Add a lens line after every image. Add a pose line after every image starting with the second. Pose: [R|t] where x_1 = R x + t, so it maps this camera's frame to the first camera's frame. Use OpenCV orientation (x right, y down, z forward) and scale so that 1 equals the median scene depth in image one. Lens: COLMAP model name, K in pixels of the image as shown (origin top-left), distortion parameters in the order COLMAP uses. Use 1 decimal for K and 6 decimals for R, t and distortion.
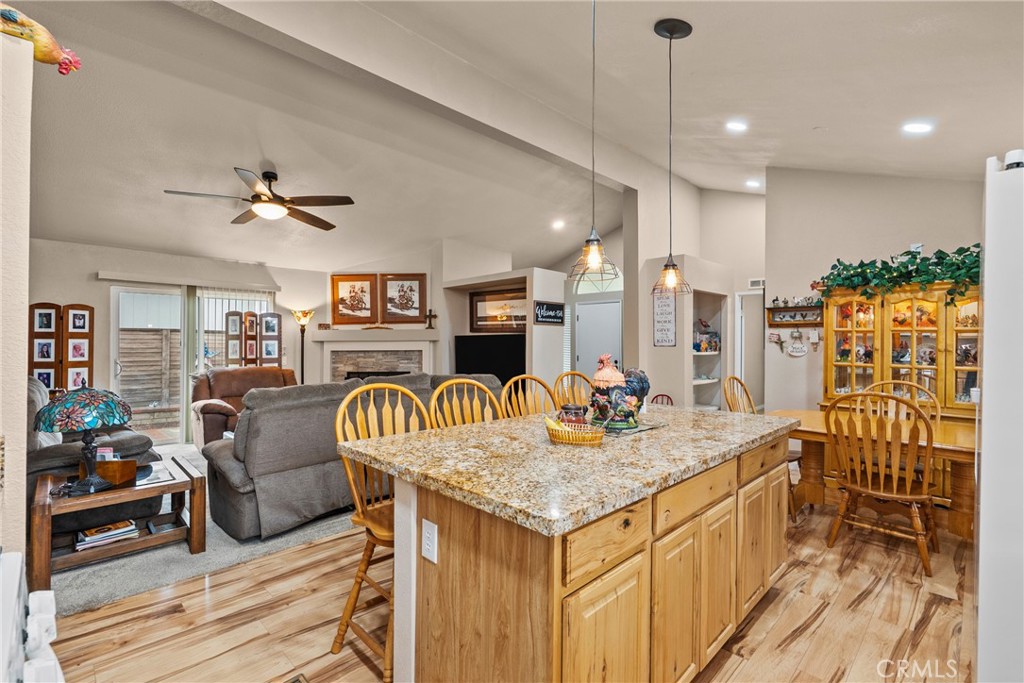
lens RADIAL K [[466.9, 0, 510.6], [0, 466.9, 343.9], [0, 0, 1]] dist [-0.003302, 0.001187]
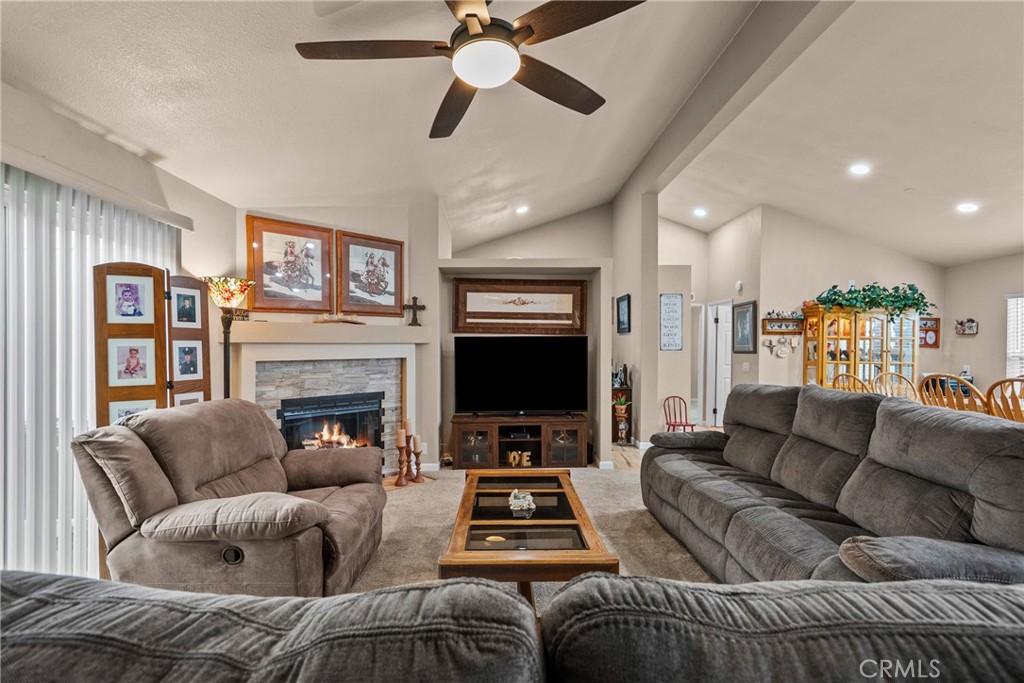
lens RADIAL K [[466.9, 0, 510.6], [0, 466.9, 343.9], [0, 0, 1]] dist [-0.003302, 0.001187]
pose [[0.694065, 0.005983, 0.719887, -0.555358], [0.002289, 0.999942, -0.010518, 0.001135], [-0.719908, 0.008949, 0.694011, 0.432826]]
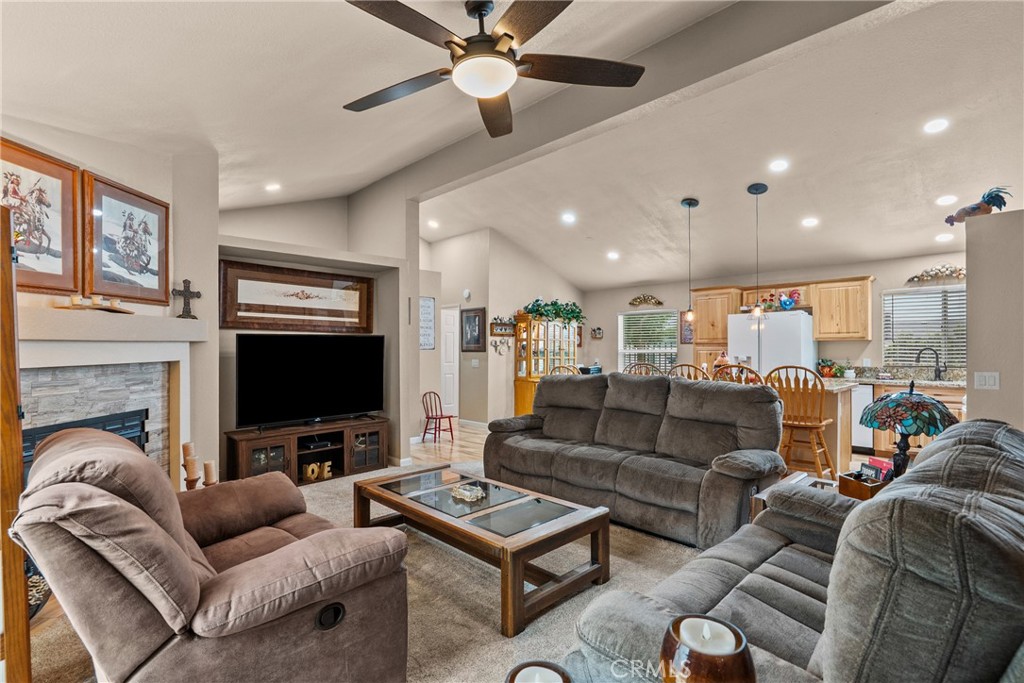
lens RADIAL K [[477.8, 0, 506.2], [0, 477.8, 344.0], [0, 0, 1]] dist [0.000367, 0.000893]
pose [[0.017296, 0.006160, 0.999831, -0.677945], [0.005053, 0.999968, -0.006248, 0.000553], [-0.999838, 0.005160, 0.017264, 0.641461]]
